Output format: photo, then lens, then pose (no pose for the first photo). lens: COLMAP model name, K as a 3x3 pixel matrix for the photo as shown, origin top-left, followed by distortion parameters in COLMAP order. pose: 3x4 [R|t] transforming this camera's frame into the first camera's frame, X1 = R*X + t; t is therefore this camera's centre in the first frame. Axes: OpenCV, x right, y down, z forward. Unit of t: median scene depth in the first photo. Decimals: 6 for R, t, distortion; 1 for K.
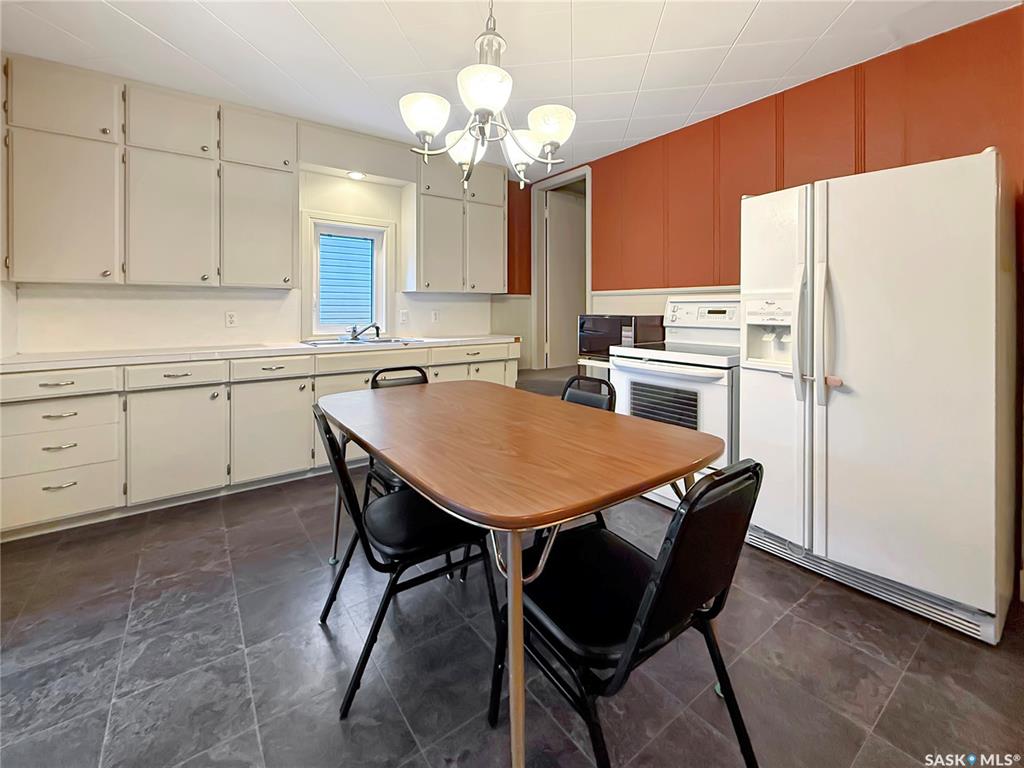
lens RADIAL K [[431.2, 0, 514.9], [0, 431.2, 348.5], [0, 0, 1]] dist [0.001129, 0.000141]
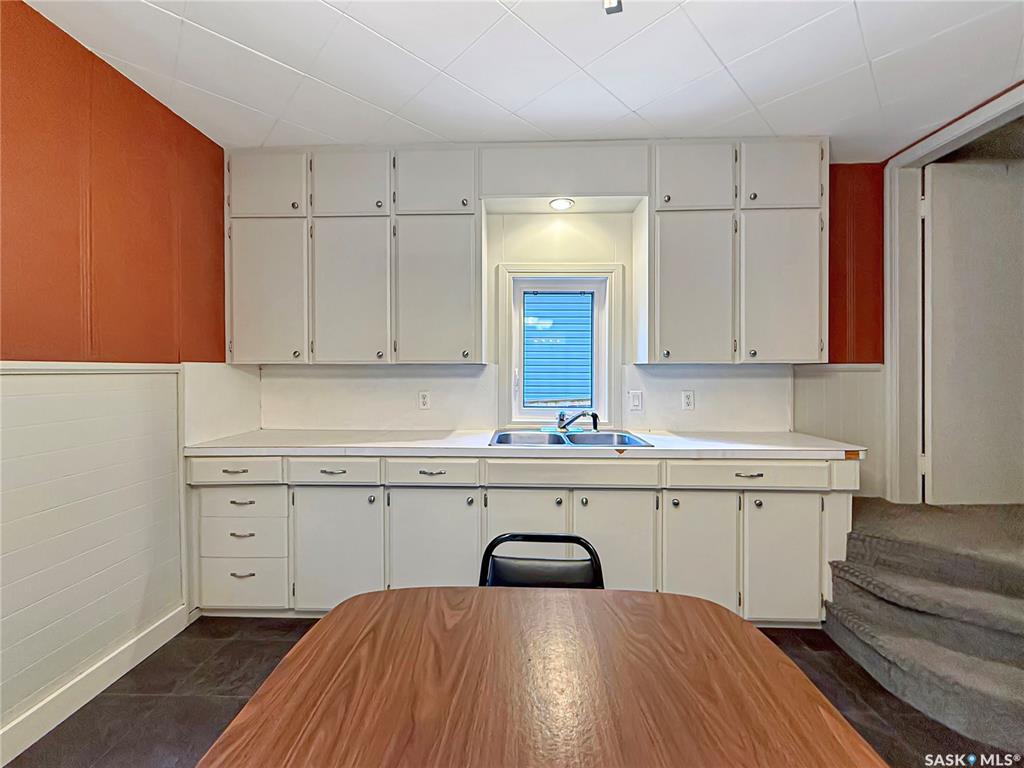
lens RADIAL K [[419.4, 0, 510.3], [0, 419.4, 370.6], [0, 0, 1]] dist [0.001060, -0.000004]
pose [[0.782557, 0.001236, -0.622577, -0.002253], [-0.056788, 0.995971, -0.069403, -0.066995], [0.619983, 0.089667, 0.779475, 0.384565]]
